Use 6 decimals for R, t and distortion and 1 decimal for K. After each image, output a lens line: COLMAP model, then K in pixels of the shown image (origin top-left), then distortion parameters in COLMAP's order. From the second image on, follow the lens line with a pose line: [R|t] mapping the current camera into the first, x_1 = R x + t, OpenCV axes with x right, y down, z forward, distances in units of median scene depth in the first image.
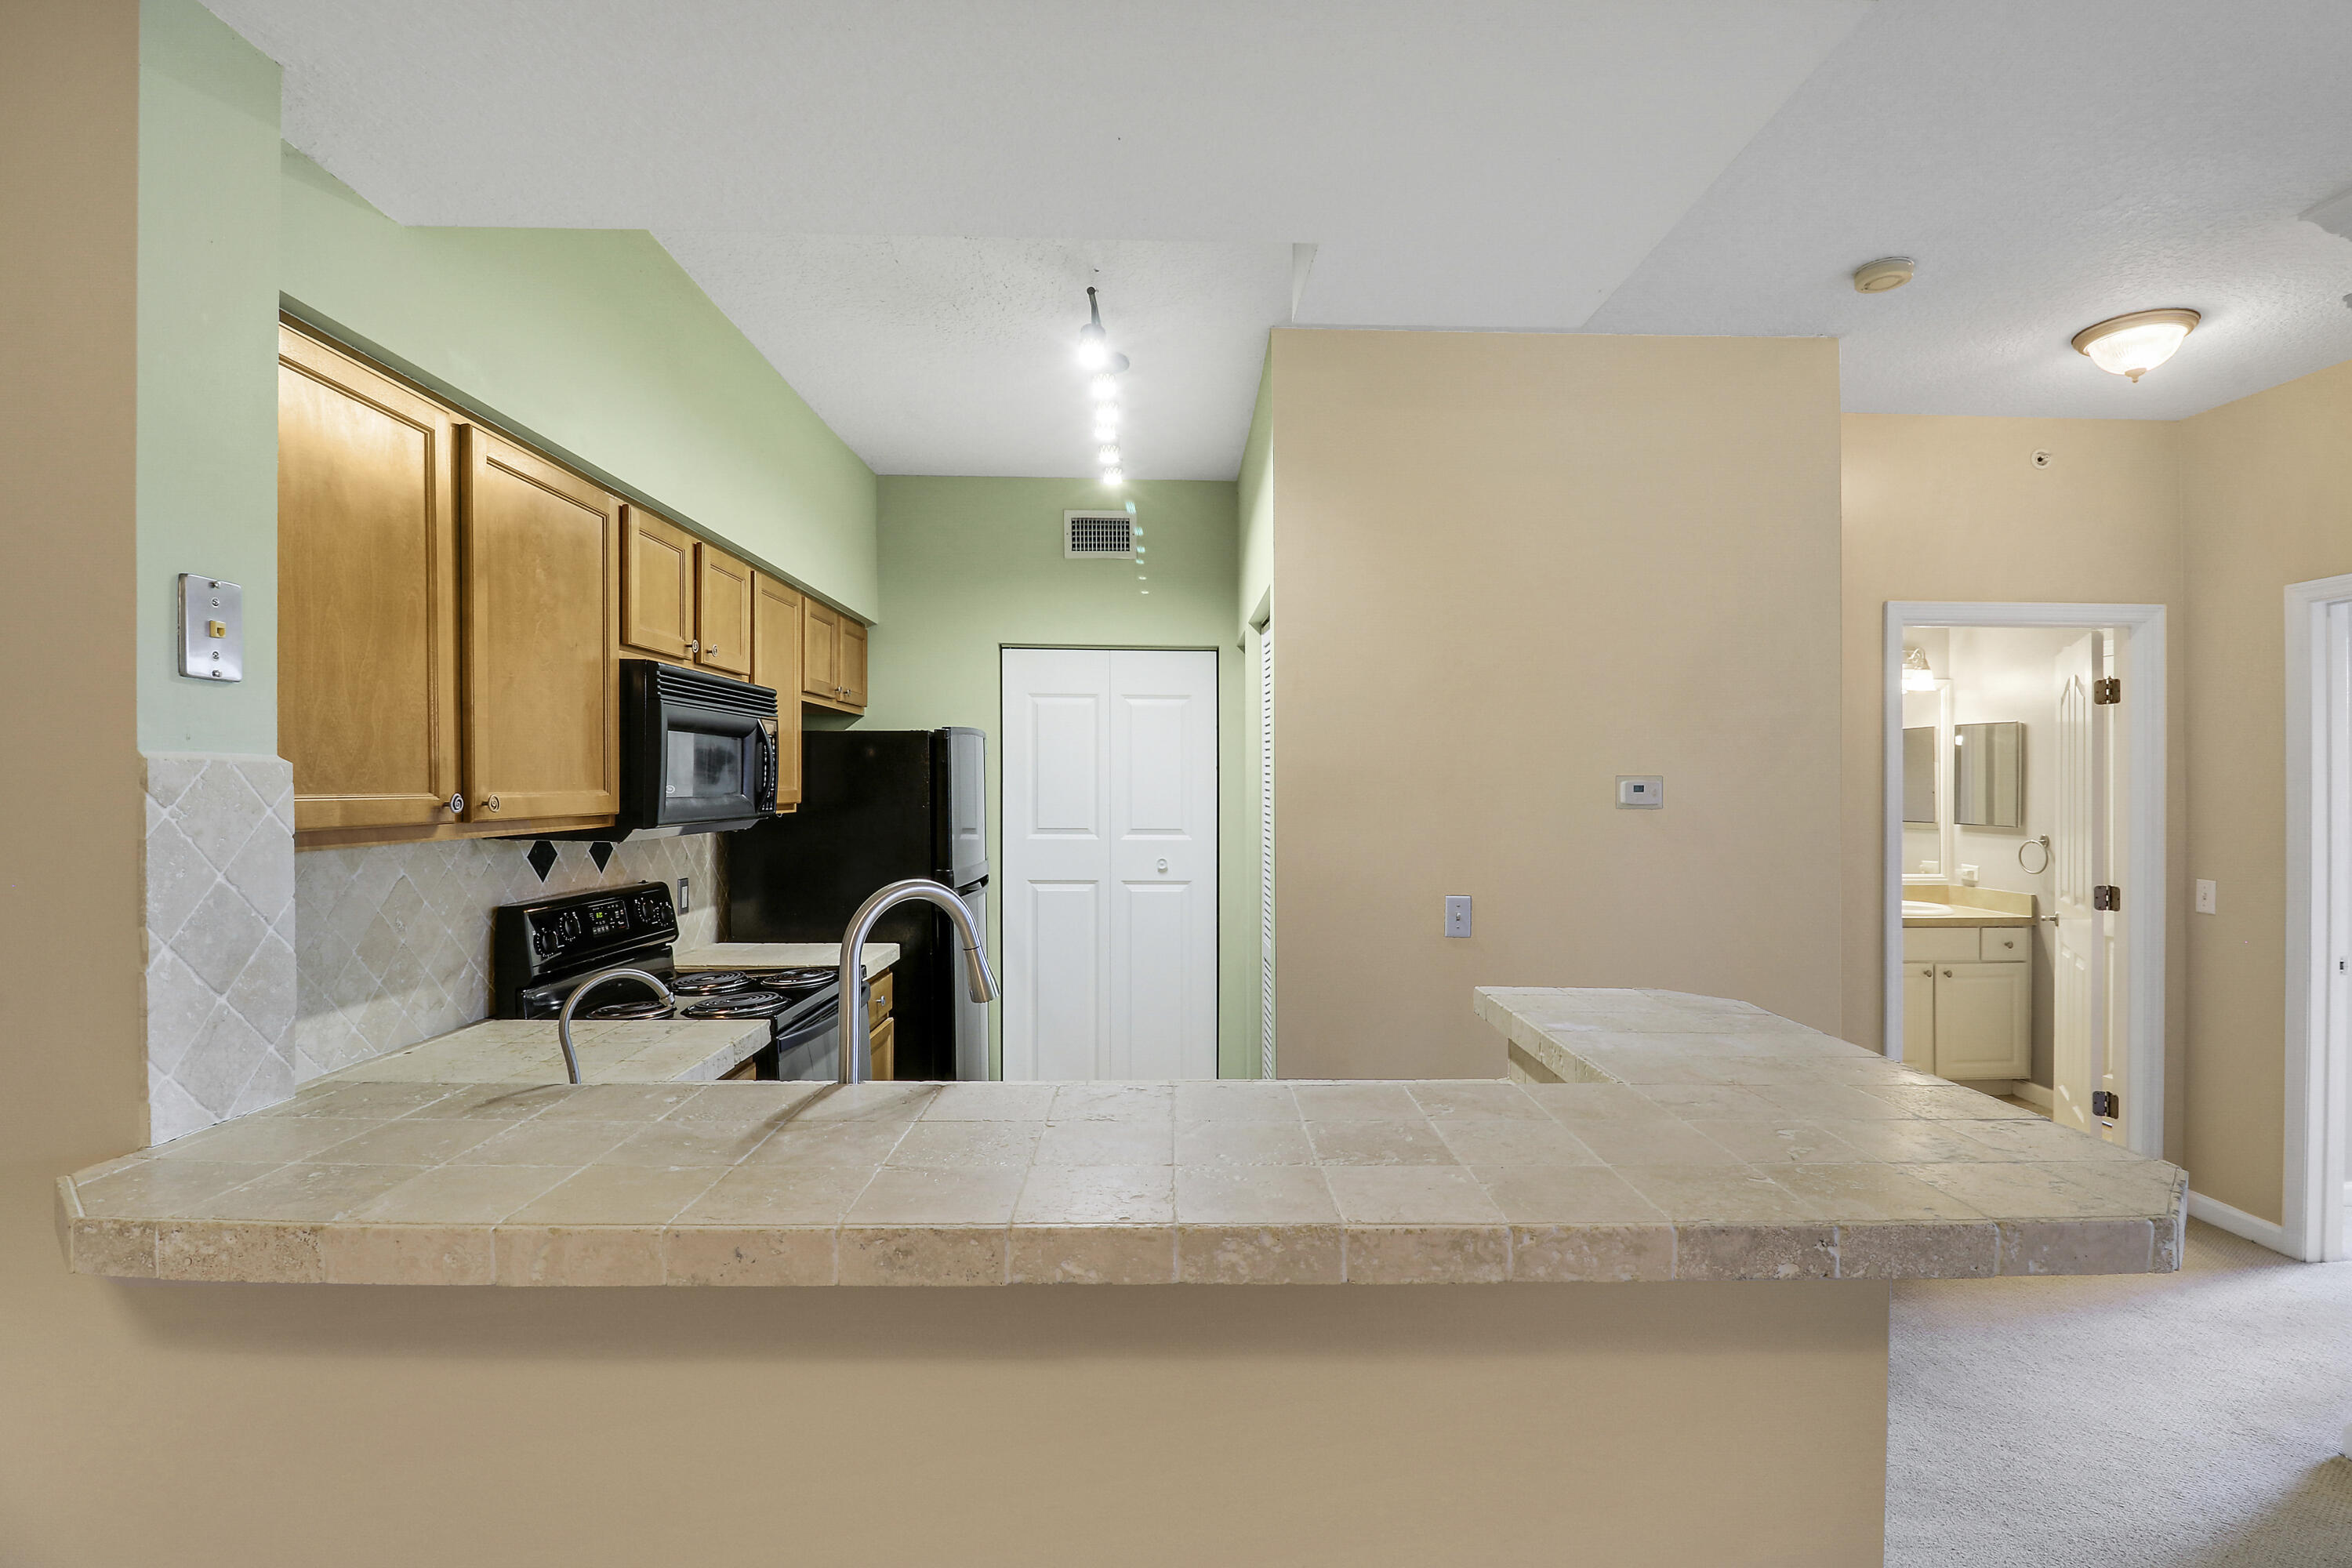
lens RADIAL K [[1077.8, 0, 1206.5], [0, 1077.8, 774.3], [0, 0, 1]] dist [-0.001170, -0.016556]
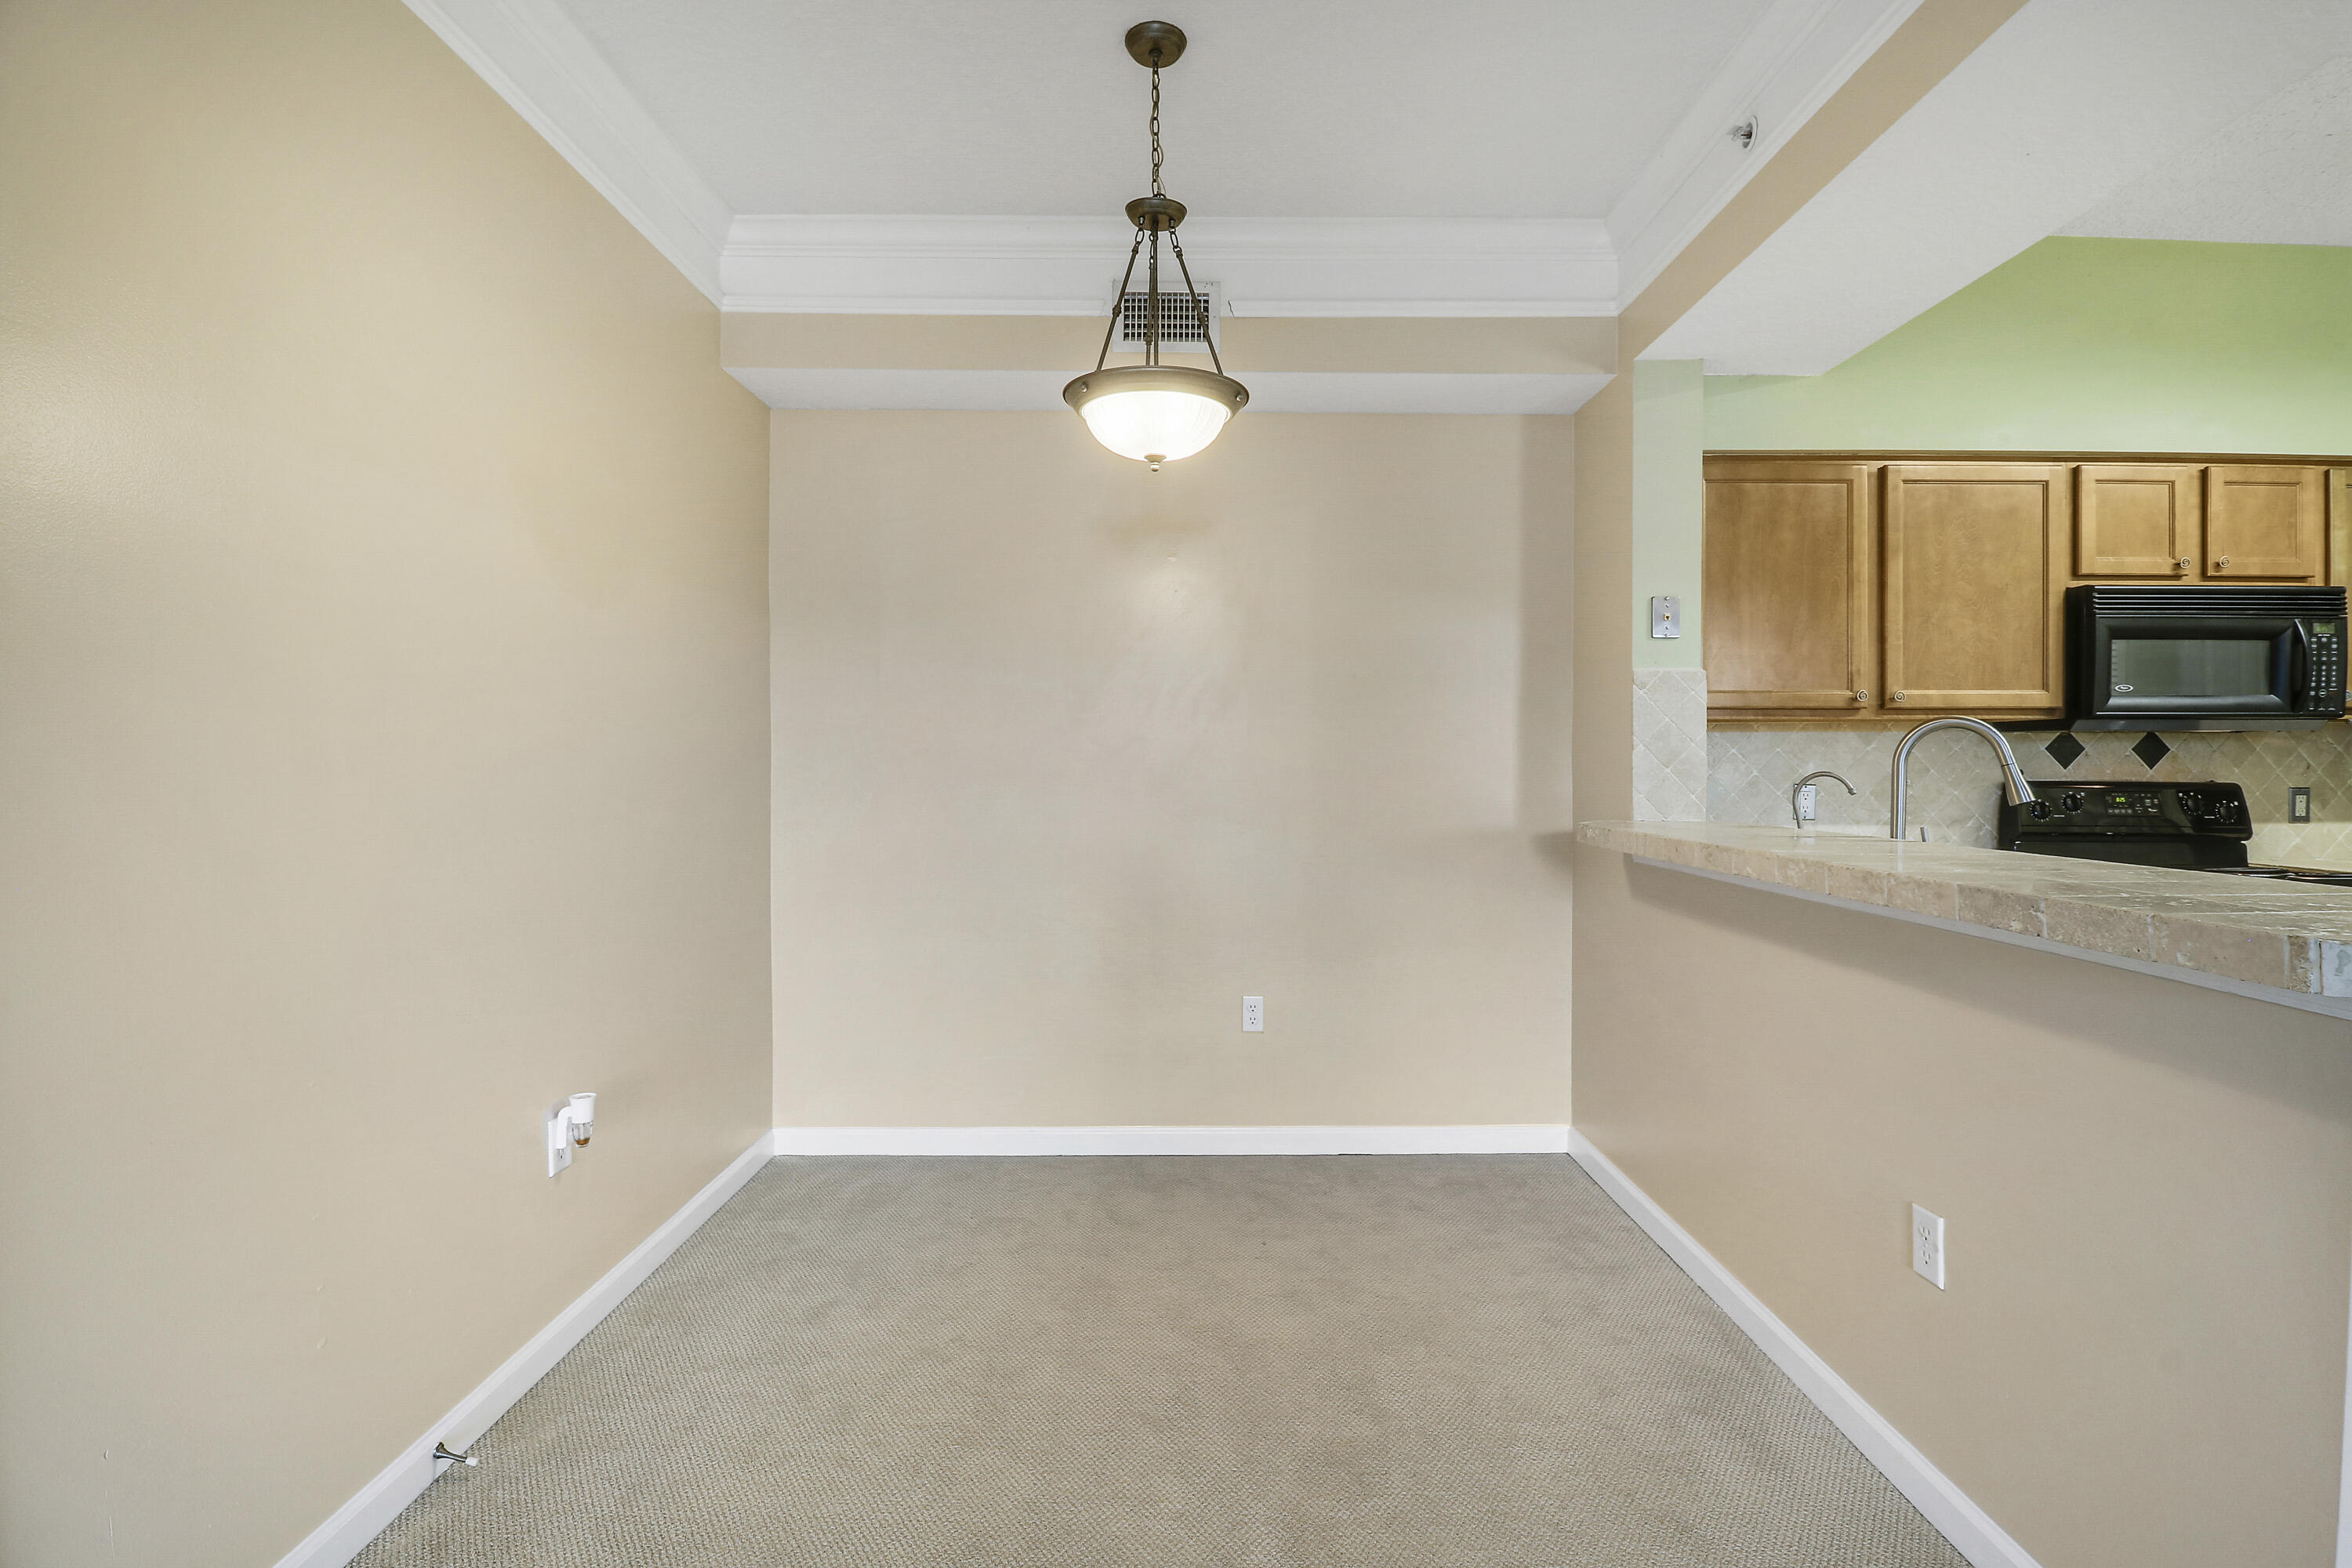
lens RADIAL K [[1077.8, 0, 1206.5], [0, 1077.8, 774.3], [0, 0, 1]] dist [-0.001170, -0.016556]
pose [[-0.025735, -0.000630, -0.999669, 1.578402], [0.015228, 0.999884, -0.001022, 0.212877], [0.999553, -0.015249, -0.025722, 0.017336]]
